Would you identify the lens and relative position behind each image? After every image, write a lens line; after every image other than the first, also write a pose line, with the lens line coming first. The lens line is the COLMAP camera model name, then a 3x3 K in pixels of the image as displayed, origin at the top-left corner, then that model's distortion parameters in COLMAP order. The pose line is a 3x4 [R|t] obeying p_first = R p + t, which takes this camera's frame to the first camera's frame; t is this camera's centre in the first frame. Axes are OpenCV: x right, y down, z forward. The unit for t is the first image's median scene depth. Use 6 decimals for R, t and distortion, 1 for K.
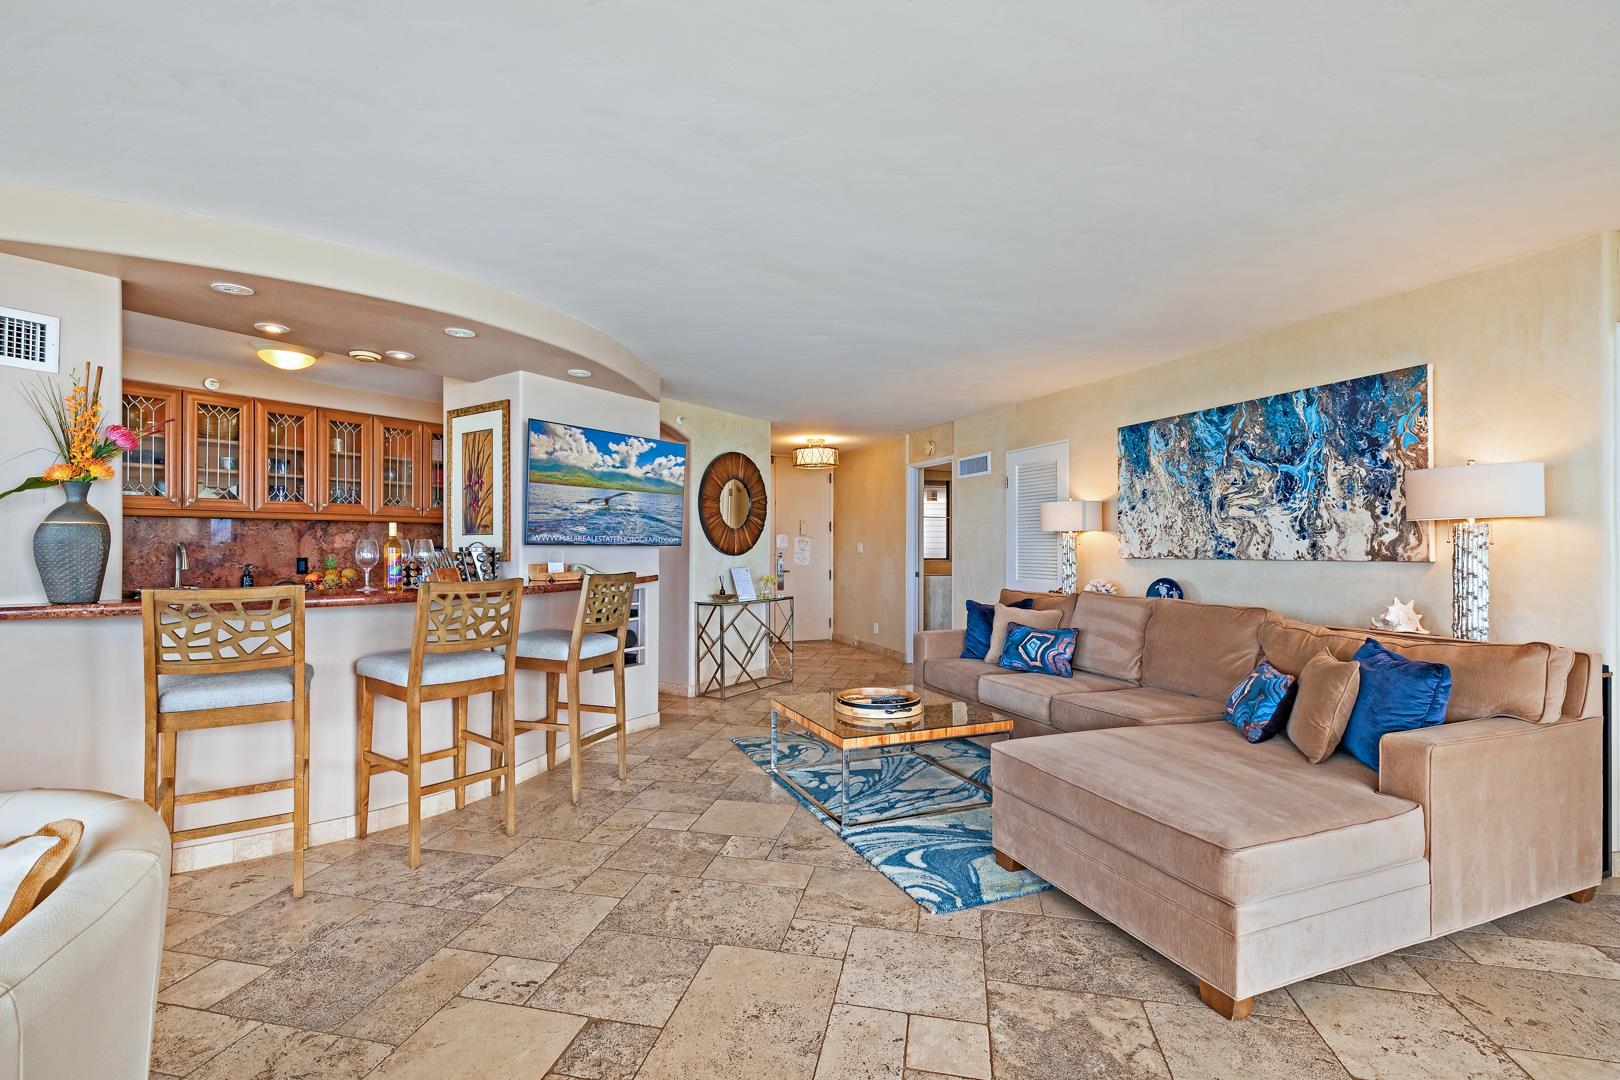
lens RADIAL K [[694.1, 0, 823.4], [0, 694.1, 545.9], [0, 0, 1]] dist [-0.006557, 0.000190]
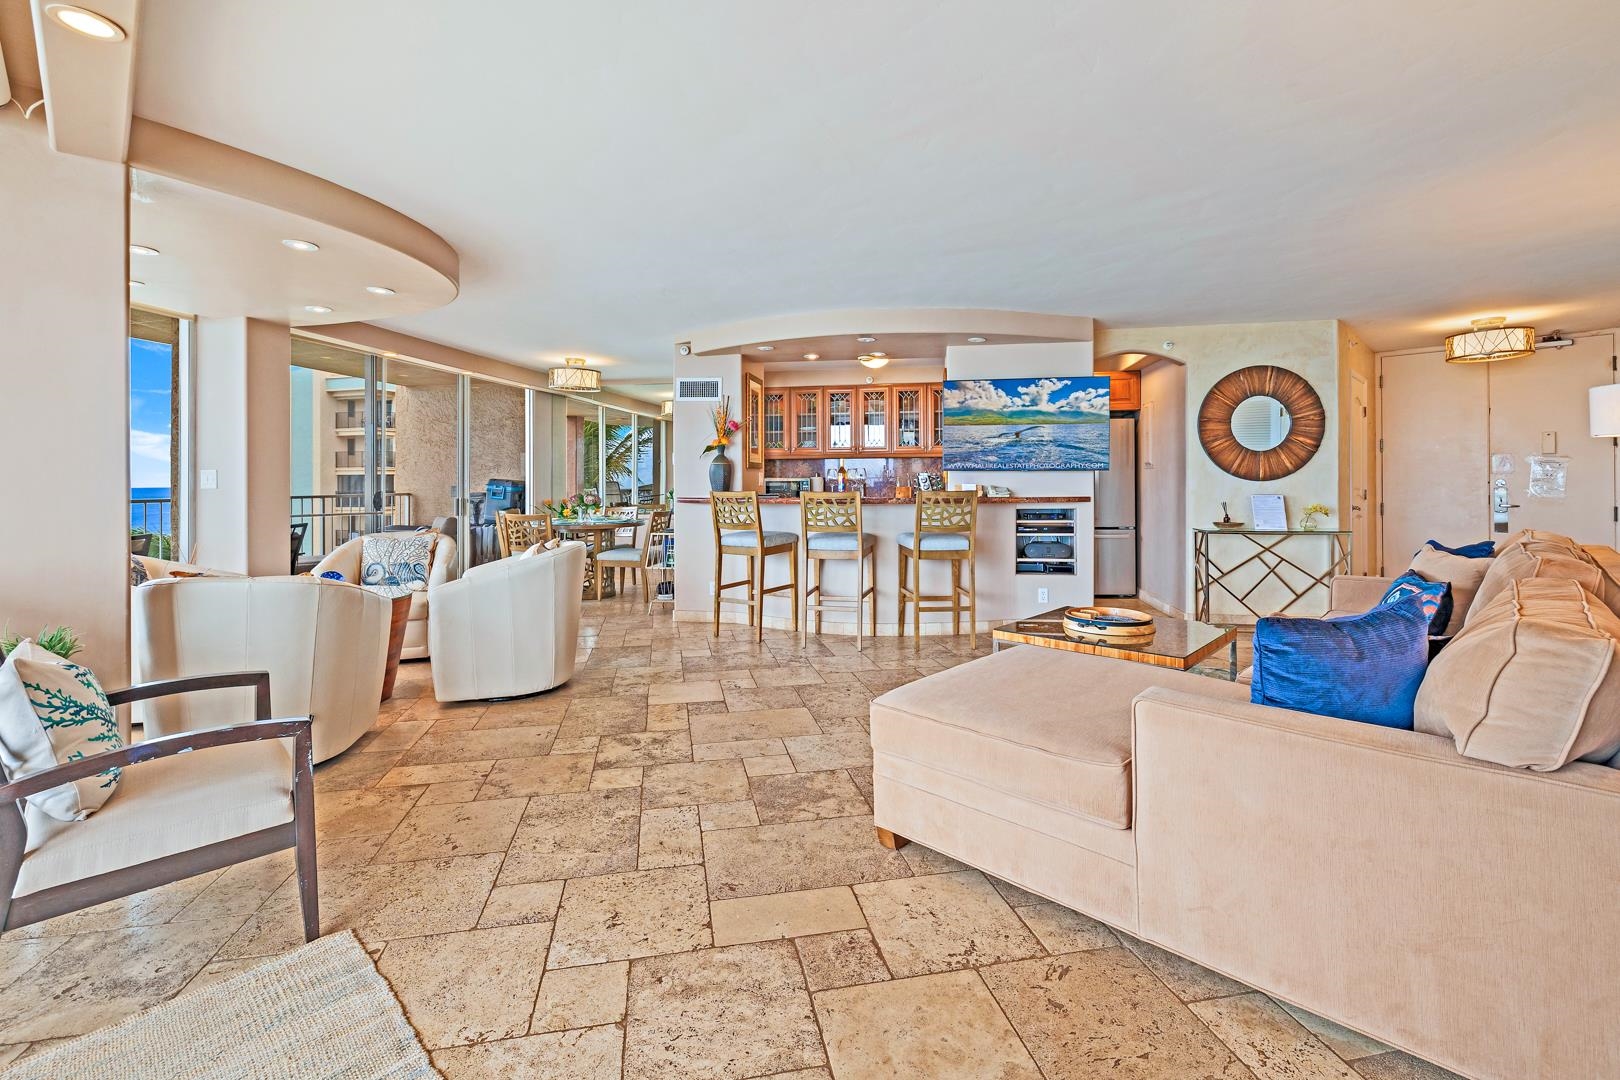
lens RADIAL K [[694.1, 0, 817.7], [0, 694.1, 477.0], [0, 0, 1]] dist [-0.006557, 0.000190]
pose [[0.437310, -0.007170, -0.899282, 0.644962], [0.007237, 0.999964, -0.004453, 0.013685], [0.899282, -0.004561, 0.437346, 0.140131]]
